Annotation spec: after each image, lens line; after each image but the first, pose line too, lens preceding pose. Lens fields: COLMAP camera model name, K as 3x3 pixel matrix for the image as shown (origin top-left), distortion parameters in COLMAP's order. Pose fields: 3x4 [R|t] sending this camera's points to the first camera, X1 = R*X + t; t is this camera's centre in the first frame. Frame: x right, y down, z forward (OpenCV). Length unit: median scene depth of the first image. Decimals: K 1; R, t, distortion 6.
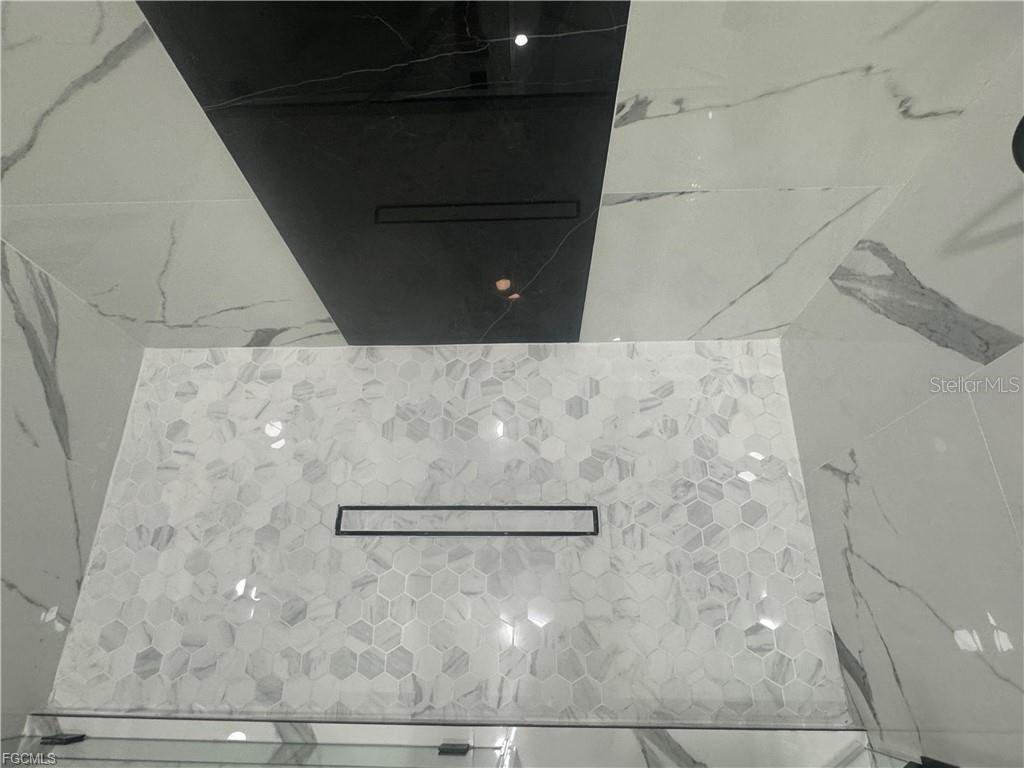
lens RADIAL K [[579.6, 0, 512.0], [0, 579.6, 384.0], [0, 0, 1]] dist [-0.004007, 0.000341]
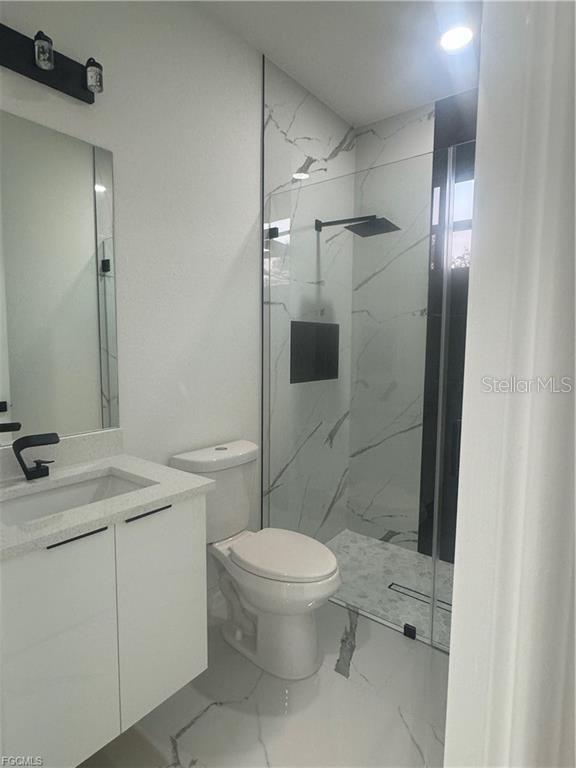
lens RADIAL K [[435.5, 0, 291.9], [0, 435.5, 381.0], [0, 0, 1]] dist [-0.002120, 0.000183]
pose [[0.788064, 0.109926, -0.605699, 0.391757], [-0.581927, 0.453957, -0.674747, 1.309781], [0.200789, 0.884217, 0.421716, -0.633758]]
